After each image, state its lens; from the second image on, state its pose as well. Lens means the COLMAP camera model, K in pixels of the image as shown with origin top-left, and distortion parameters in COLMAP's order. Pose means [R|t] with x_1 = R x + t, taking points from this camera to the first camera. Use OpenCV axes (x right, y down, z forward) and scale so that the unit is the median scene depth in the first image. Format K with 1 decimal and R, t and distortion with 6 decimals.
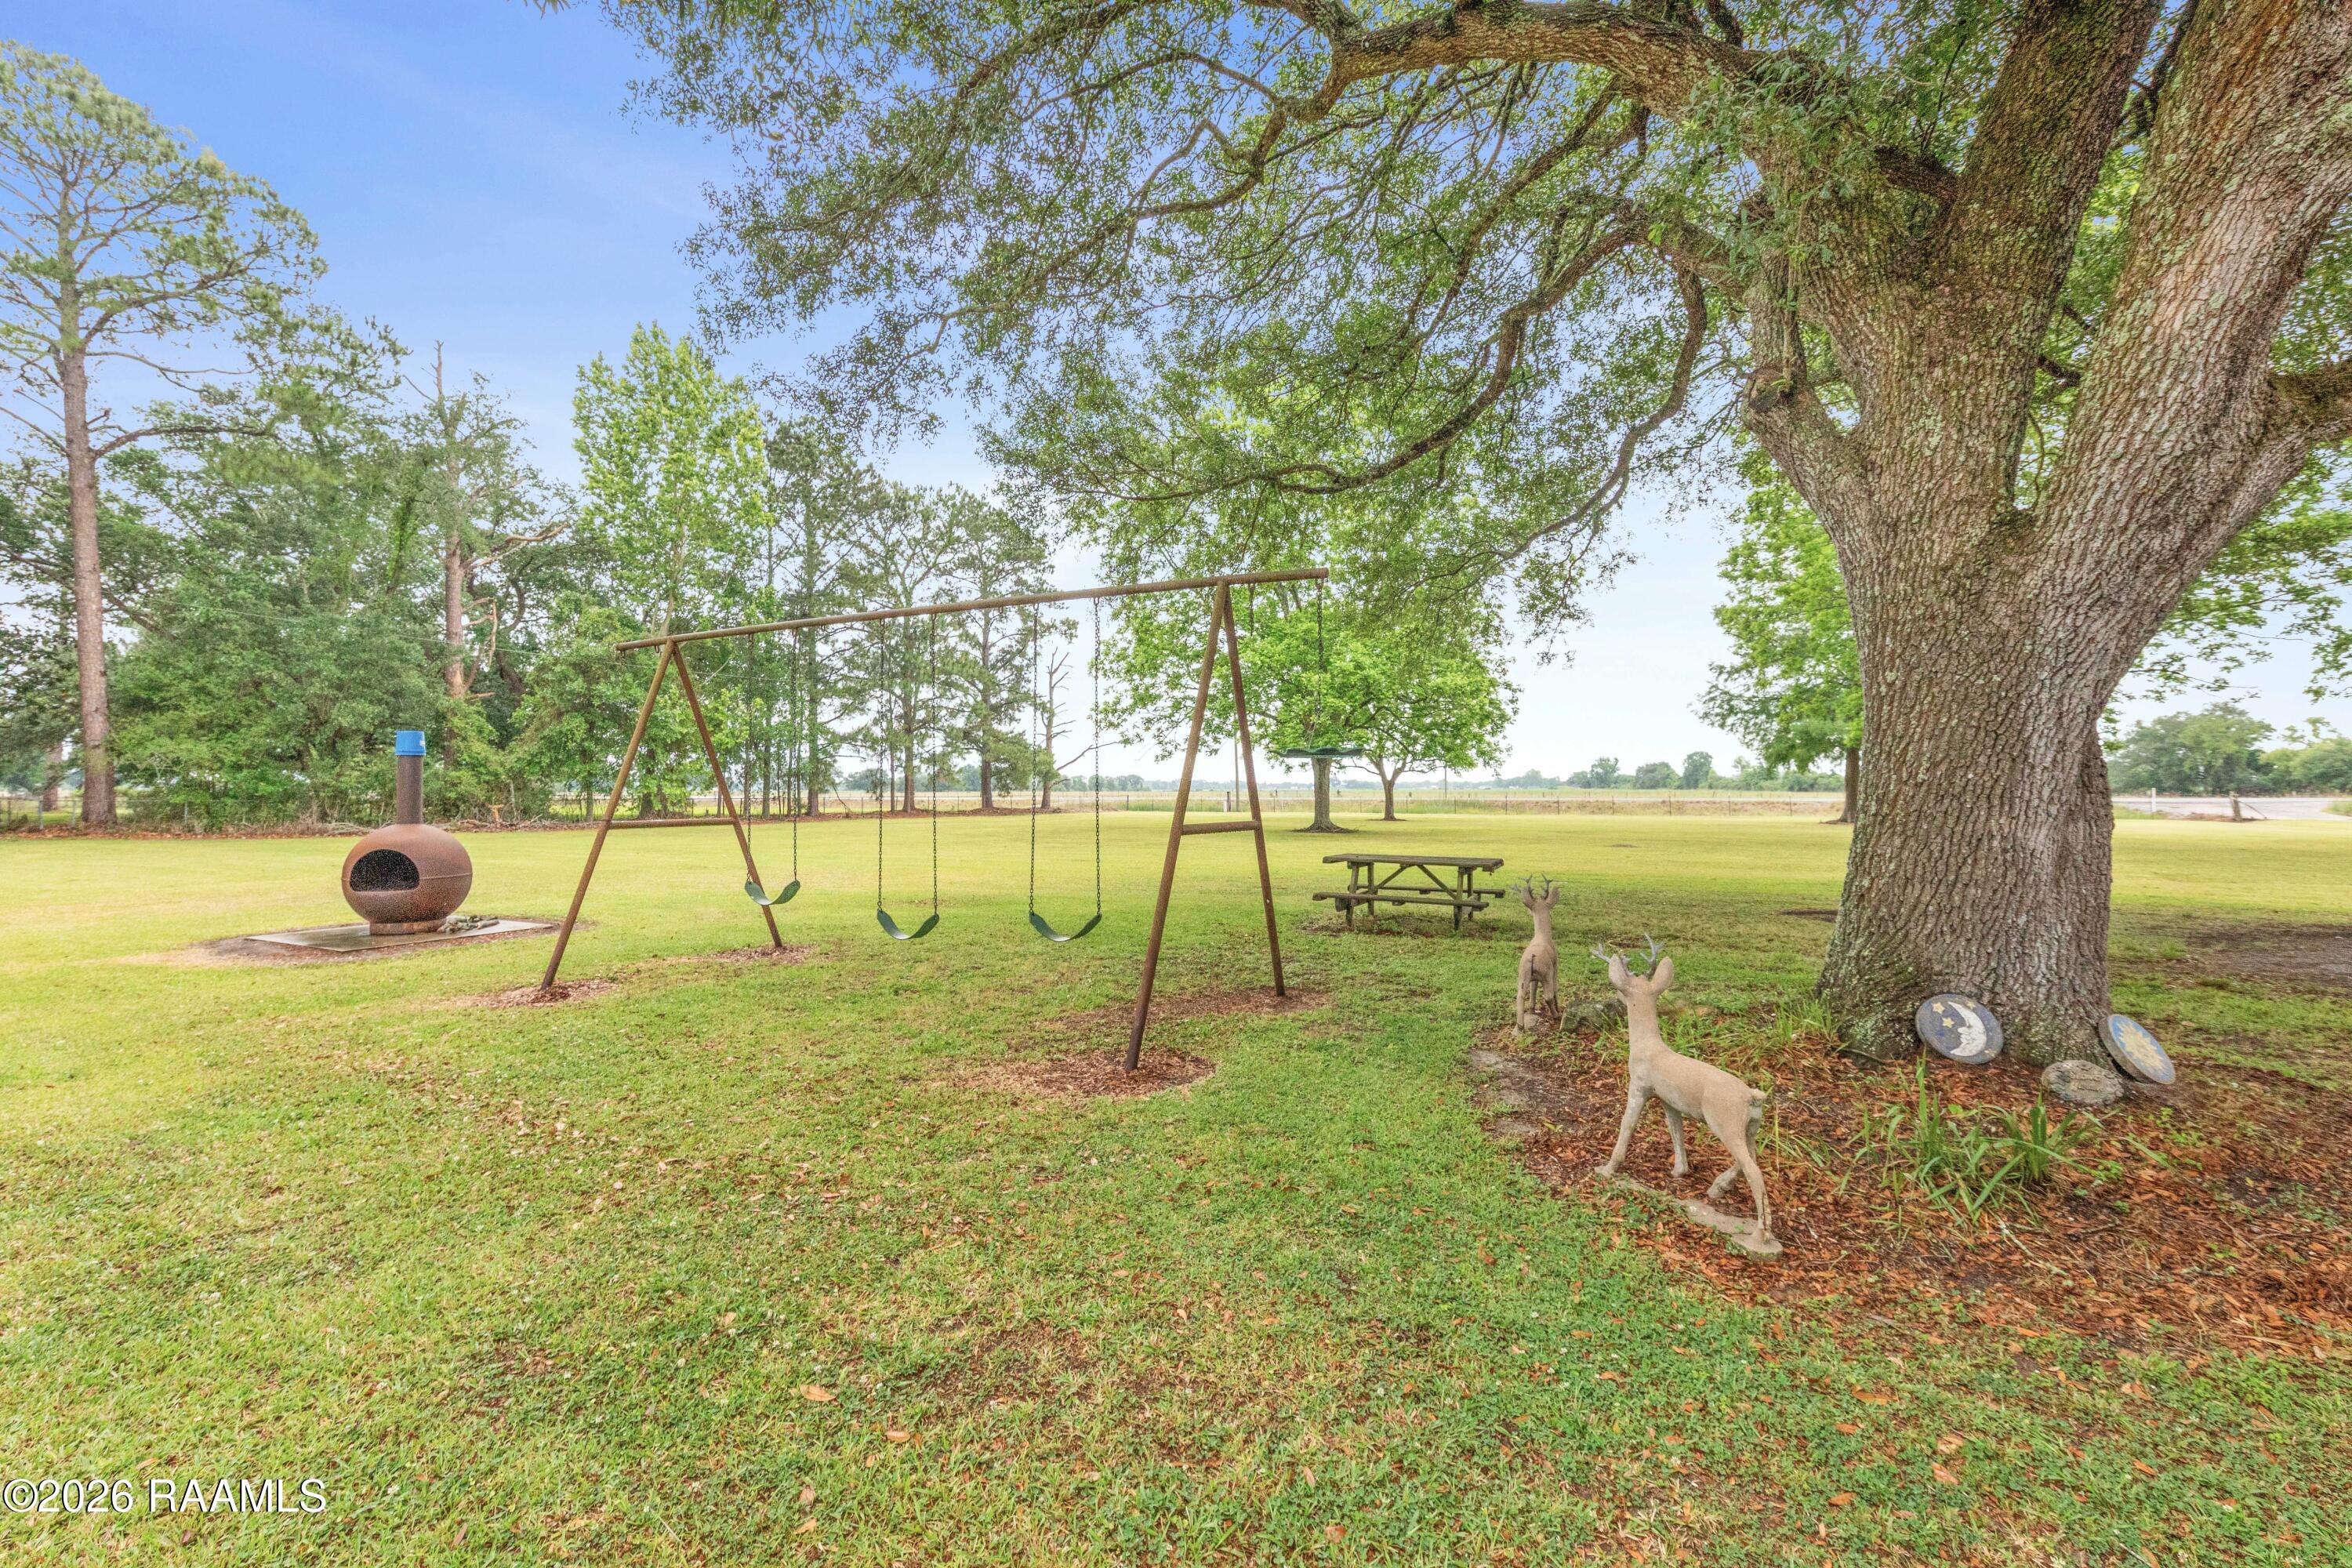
lens RADIAL K [[1058.1, 0, 1171.0], [0, 1058.1, 790.8], [0, 0, 1]] dist [0.000474, -0.000040]
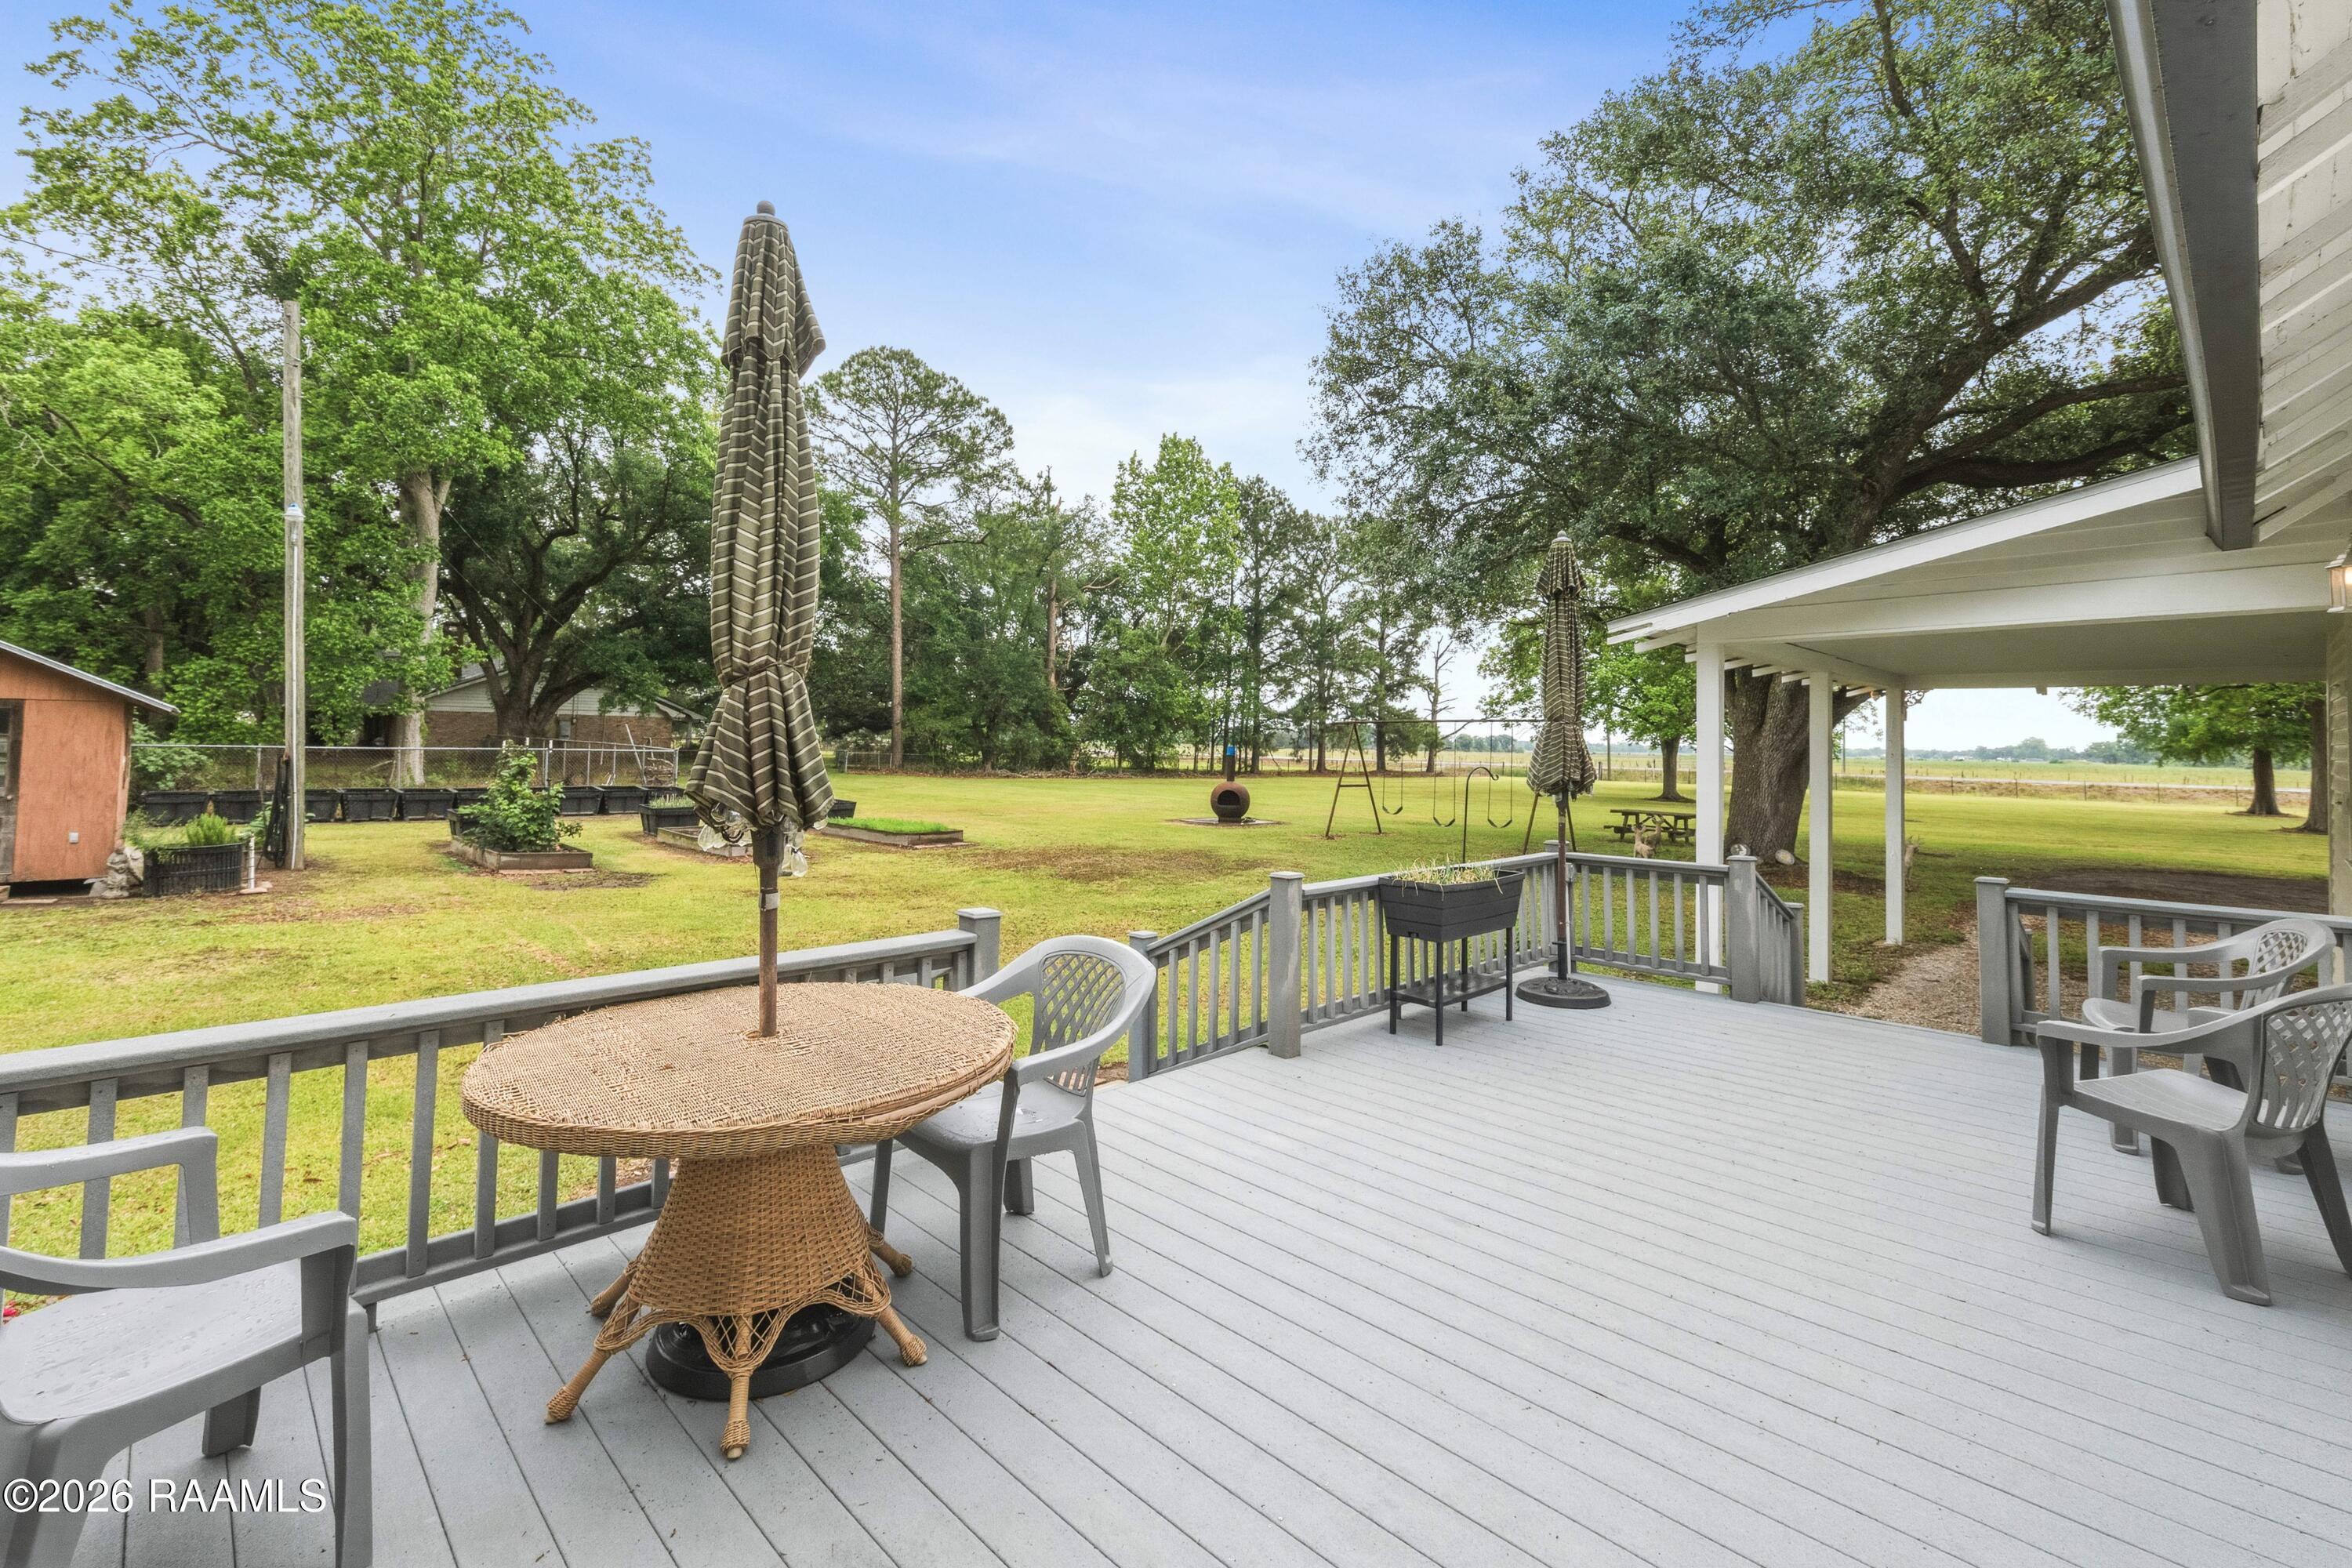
lens RADIAL K [[1037.6, 0, 1136.7], [0, 1037.6, 701.3], [0, 0, 1]] dist [0.013503, 0.000026]
pose [[0.930330, 0.007212, -0.366652, 0.001727], [-0.023399, 0.998937, -0.039723, -0.008798], [0.365975, 0.045535, 0.929510, -0.221839]]
